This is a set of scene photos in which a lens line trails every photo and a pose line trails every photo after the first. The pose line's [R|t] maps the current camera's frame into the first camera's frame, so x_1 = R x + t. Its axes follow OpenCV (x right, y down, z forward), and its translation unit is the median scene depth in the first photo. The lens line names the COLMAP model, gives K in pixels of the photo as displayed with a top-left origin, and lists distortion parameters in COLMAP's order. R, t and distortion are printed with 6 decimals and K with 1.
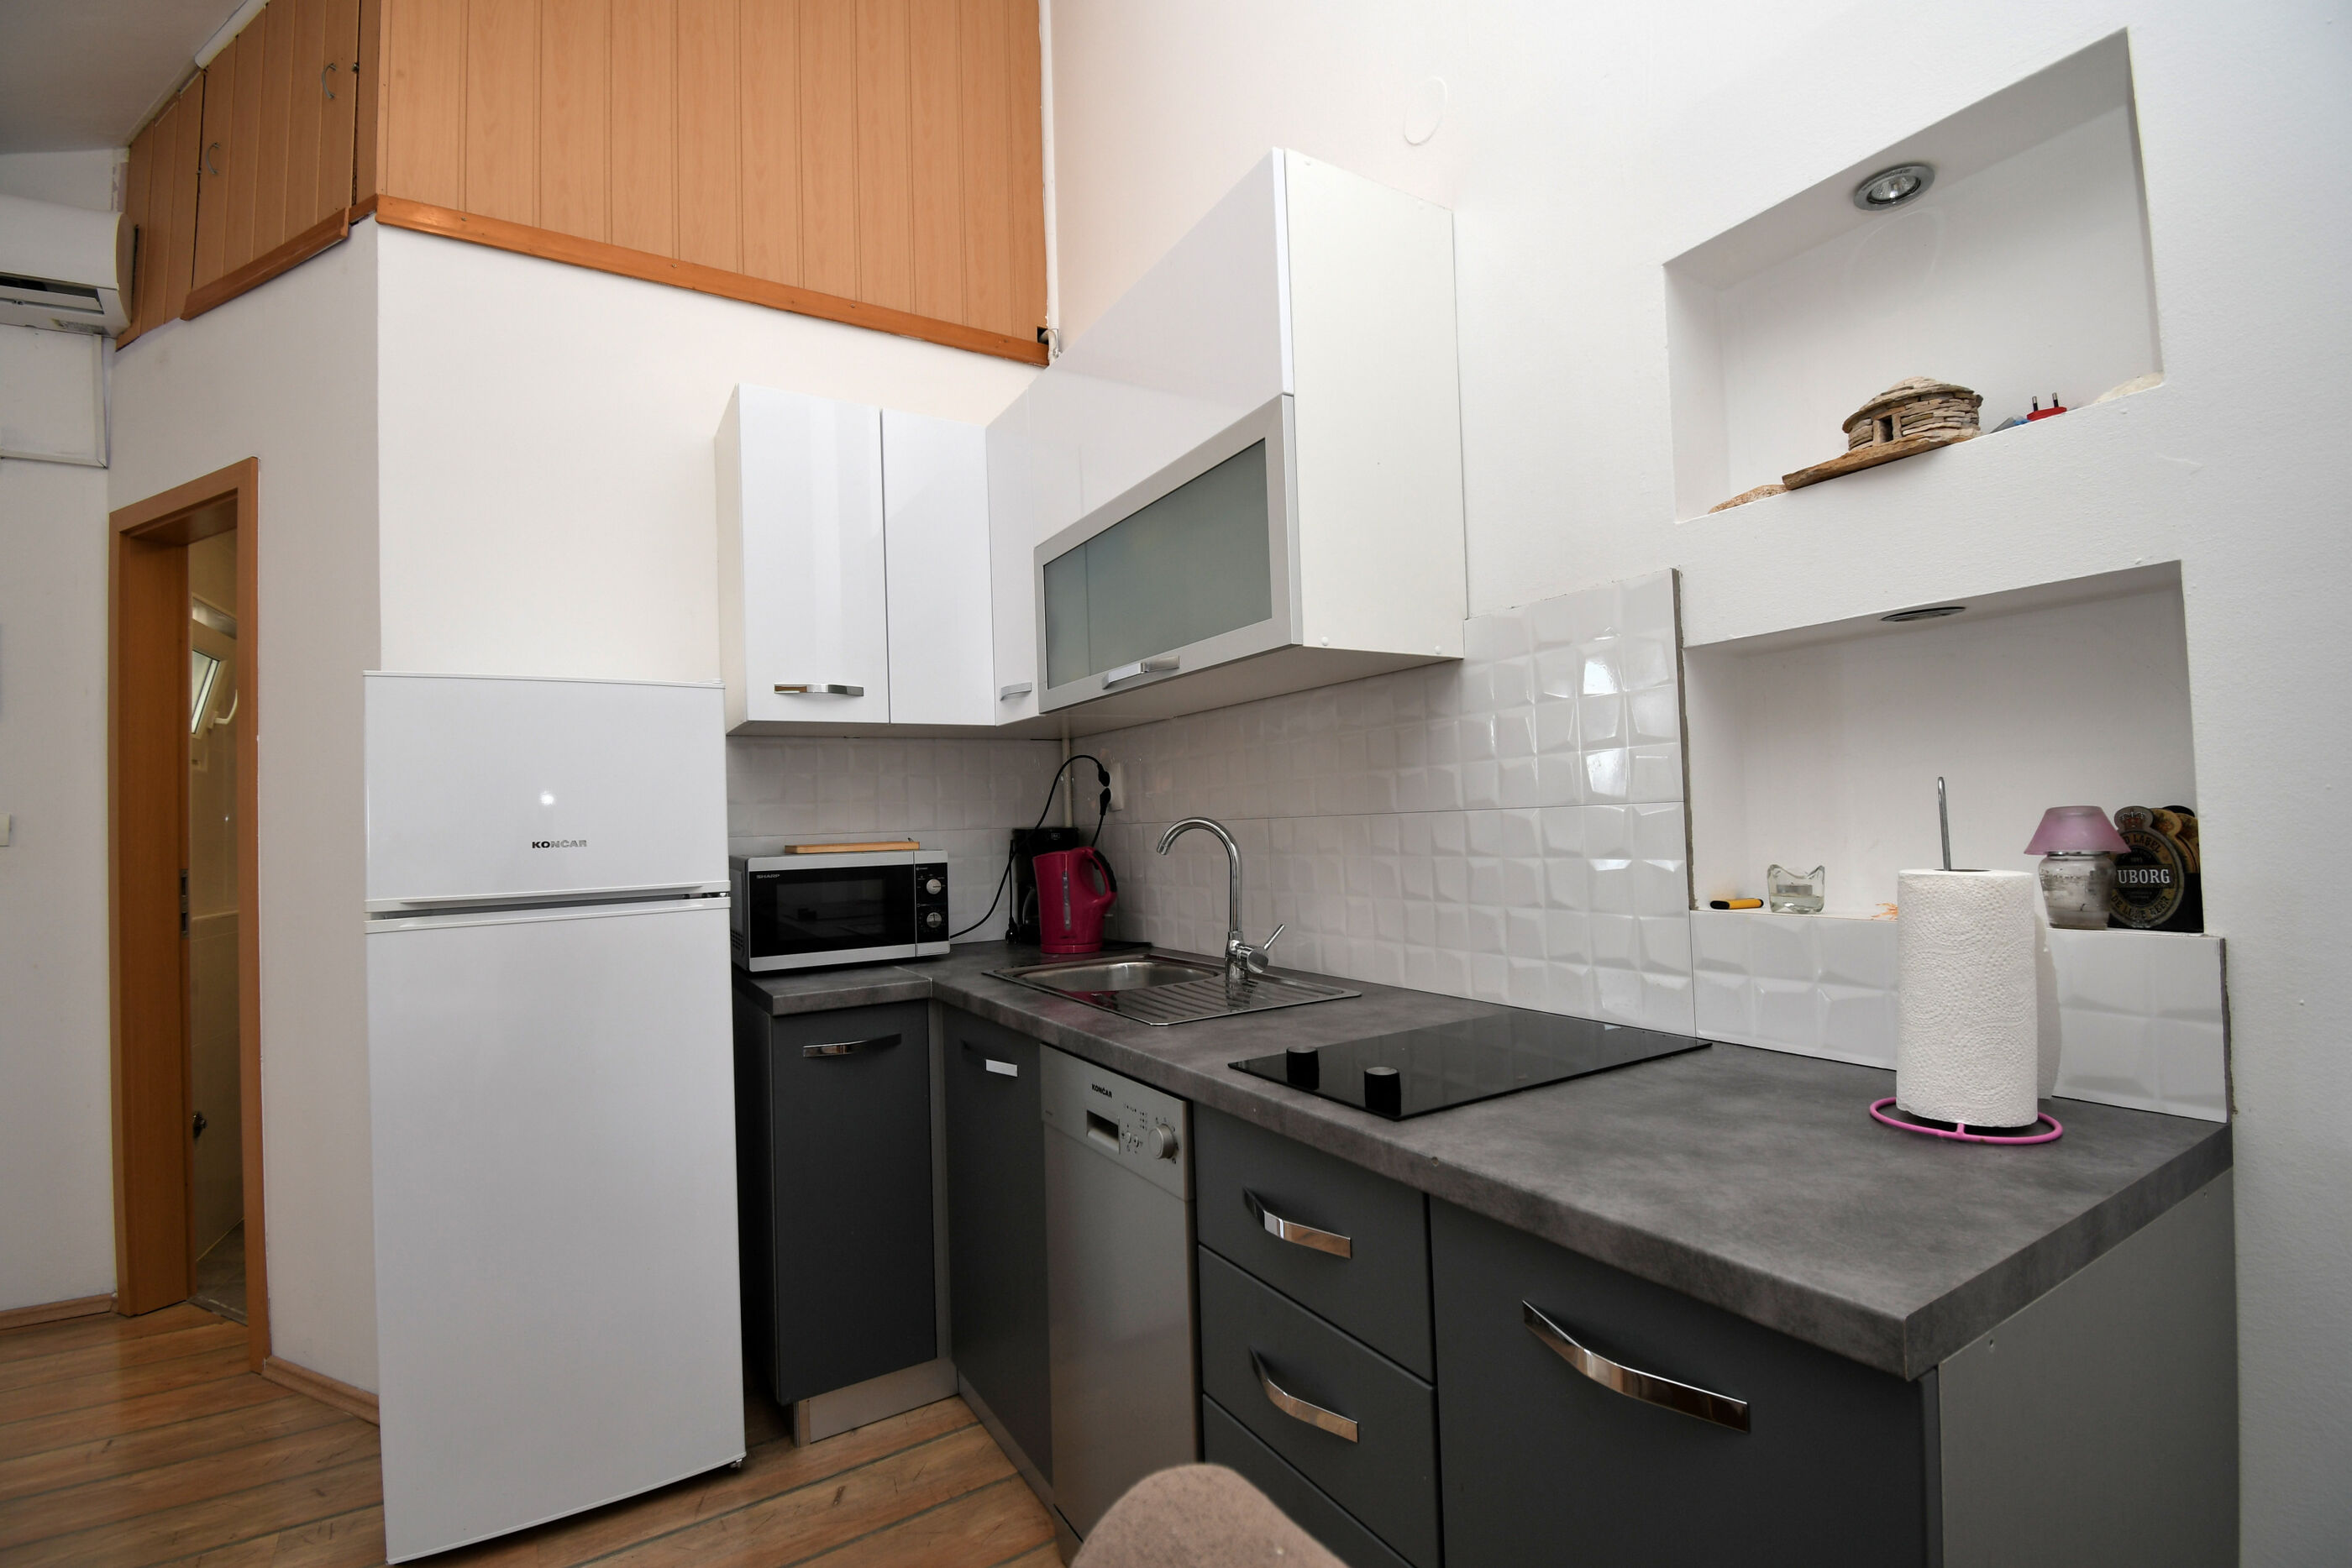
lens RADIAL K [[1037.2, 0, 1176.9], [0, 1037.2, 786.3], [0, 0, 1]] dist [0.024800, -0.028489]
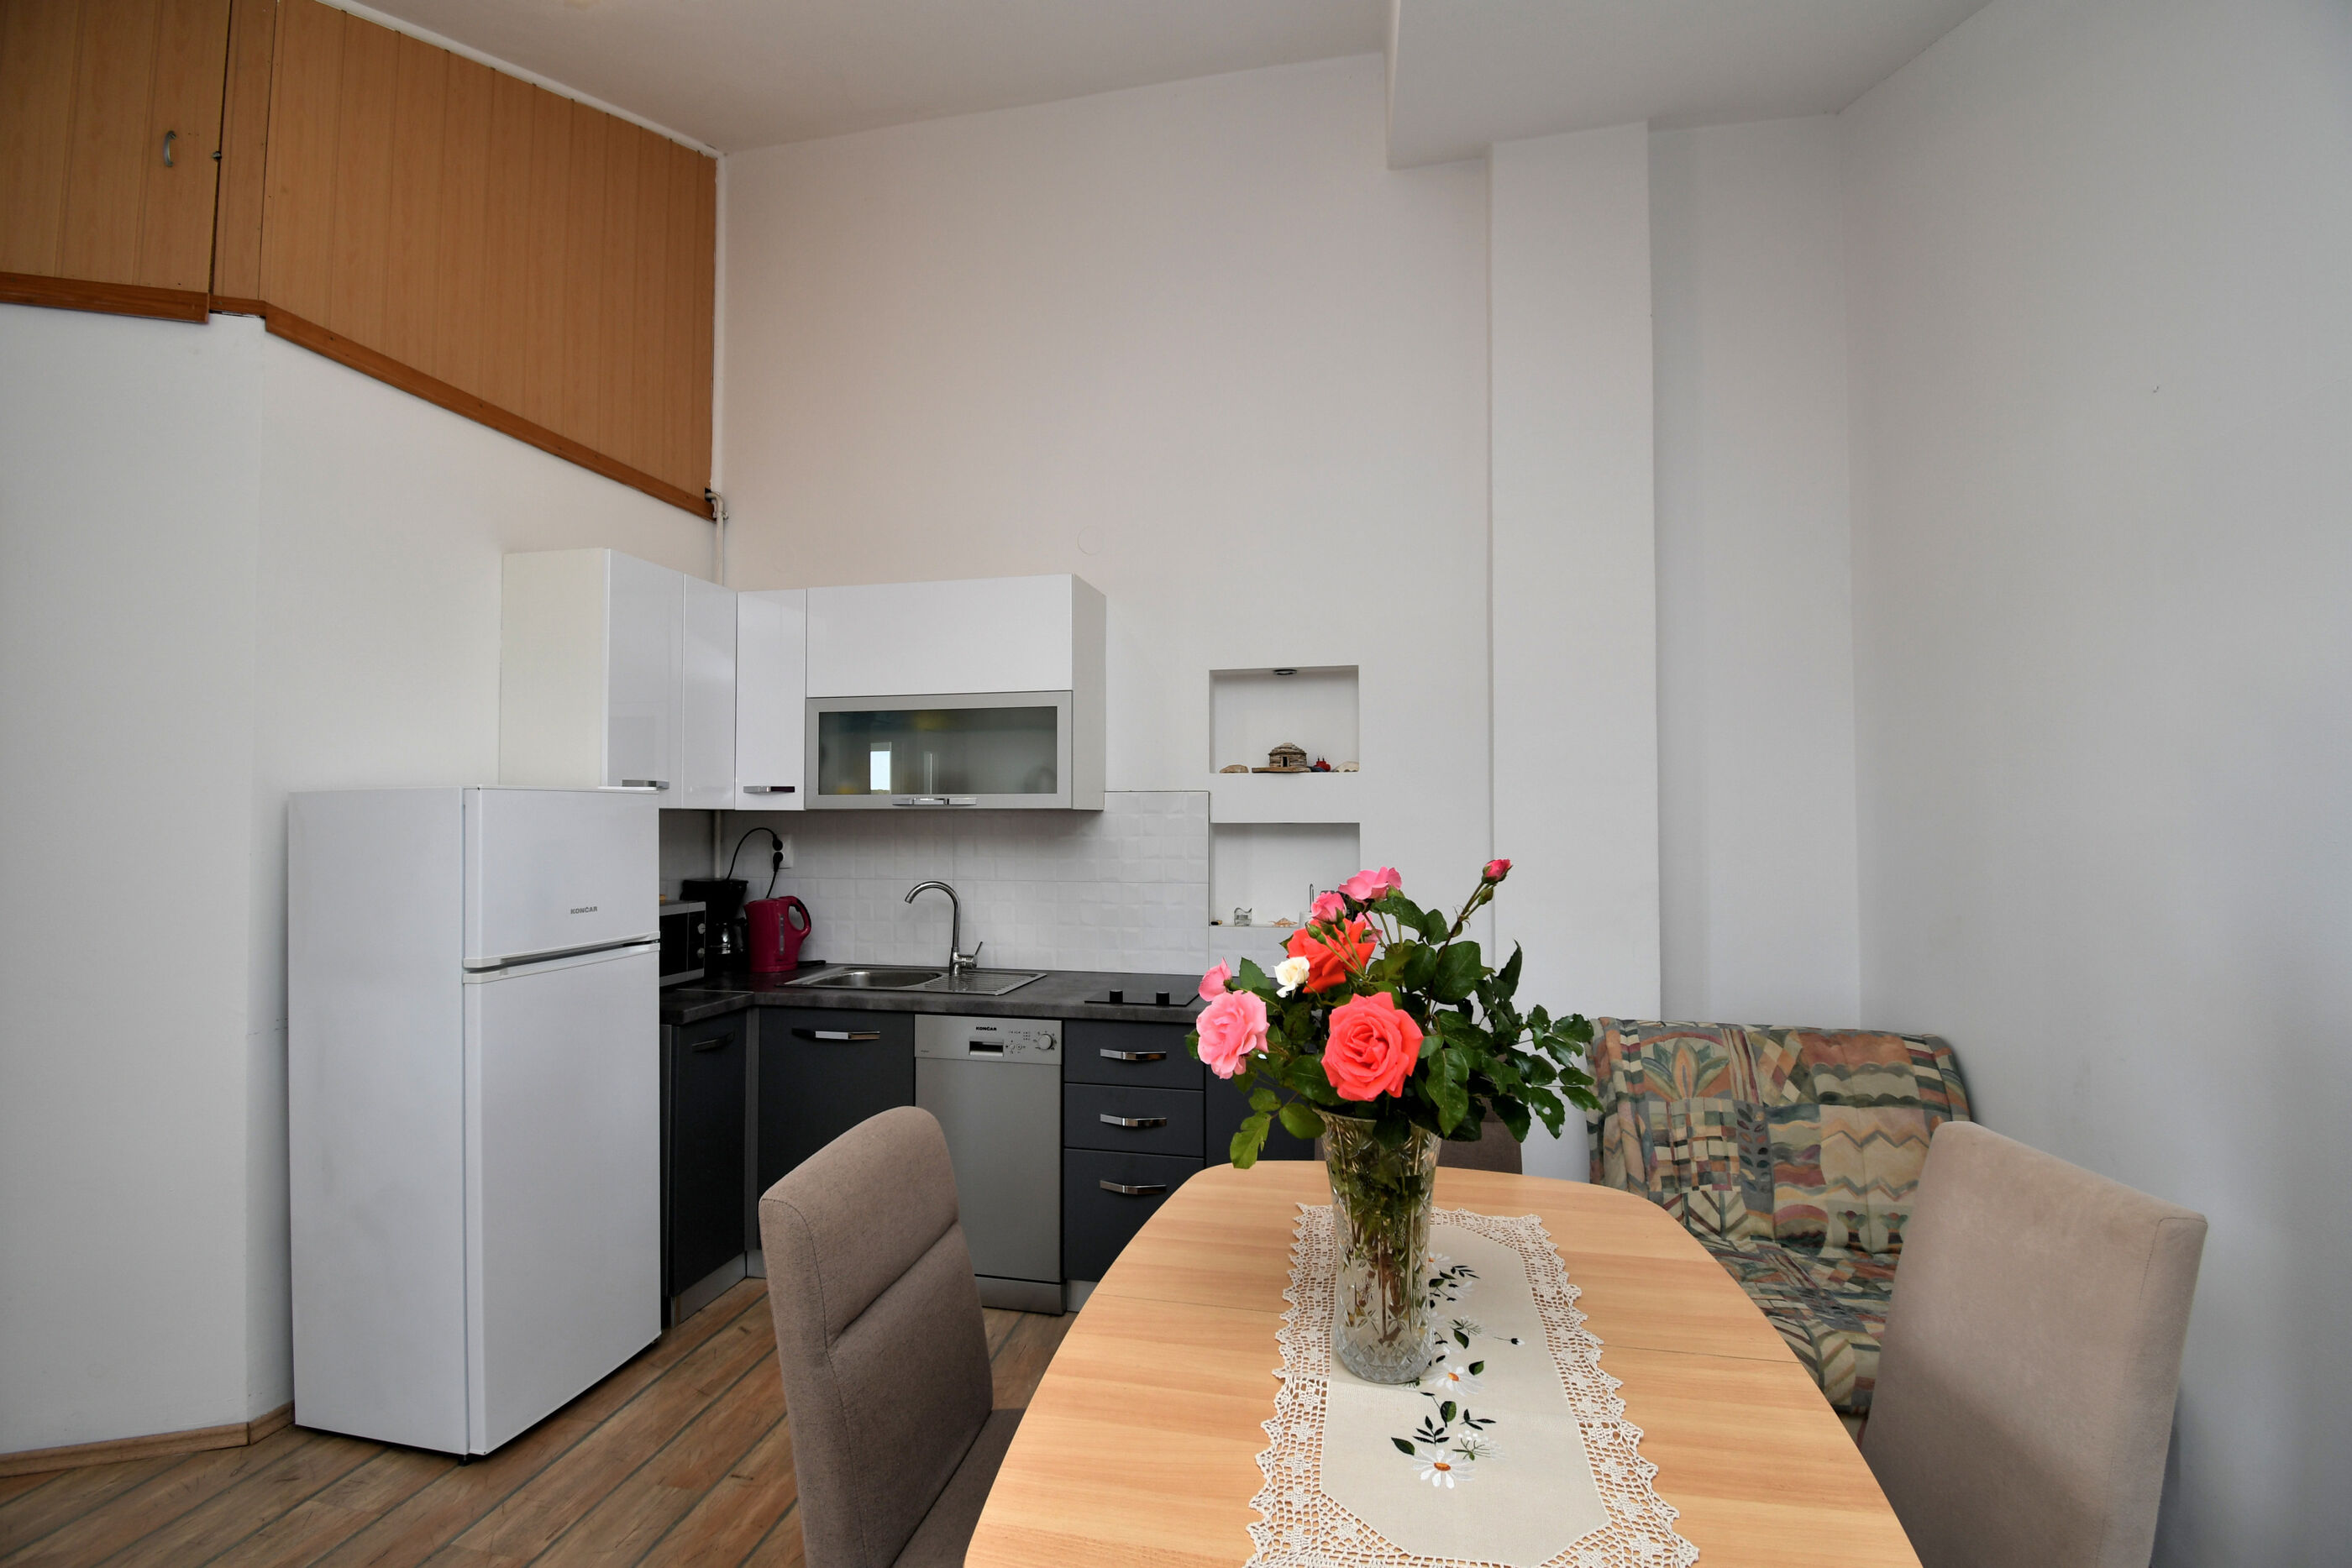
lens RADIAL K [[1037.2, 0, 1176.9], [0, 1037.2, 786.3], [0, 0, 1]] dist [0.024800, -0.028489]
pose [[0.689603, 0.055570, 0.722052, -0.997241], [-0.050163, 0.998322, -0.028923, -0.102368], [-0.722448, -0.016275, 0.691234, -0.491496]]
